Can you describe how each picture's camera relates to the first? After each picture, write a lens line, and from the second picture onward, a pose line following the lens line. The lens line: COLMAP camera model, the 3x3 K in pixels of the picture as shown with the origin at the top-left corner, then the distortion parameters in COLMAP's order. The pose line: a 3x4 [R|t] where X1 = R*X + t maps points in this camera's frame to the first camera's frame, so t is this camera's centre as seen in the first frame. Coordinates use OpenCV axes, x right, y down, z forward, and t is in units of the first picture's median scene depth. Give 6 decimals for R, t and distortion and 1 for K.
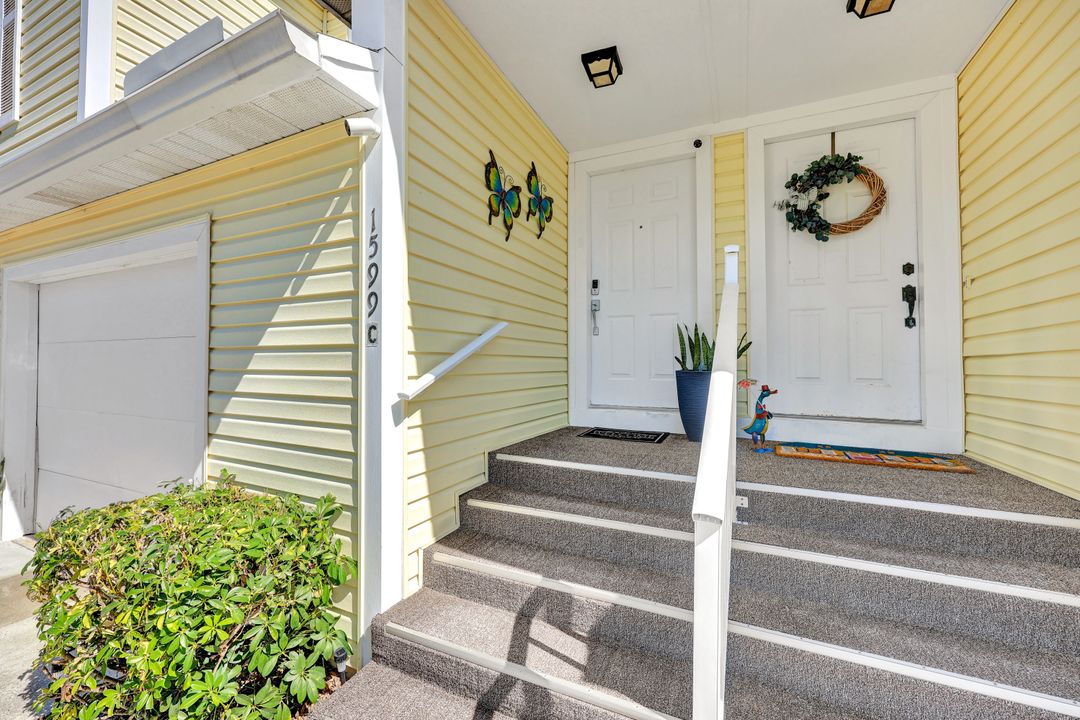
lens RADIAL K [[438.1, 0, 537.7], [0, 438.1, 357.1], [0, 0, 1]] dist [-0.007334, -0.000484]
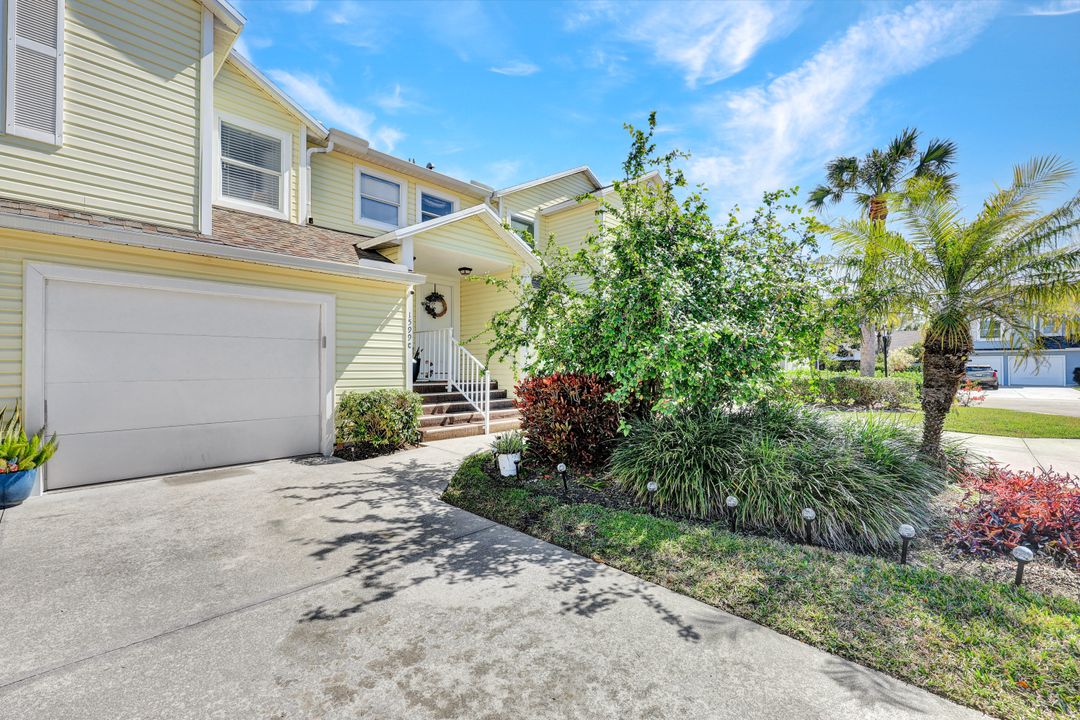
lens RADIAL K [[438.1, 0, 536.4], [0, 438.1, 360.4], [0, 0, 1]] dist [-0.007334, -0.000484]
pose [[0.302724, 0.007001, 0.953053, -2.991255], [-0.020985, 0.999780, -0.000679, 0.045301], [-0.952847, -0.019795, 0.302804, -0.975721]]
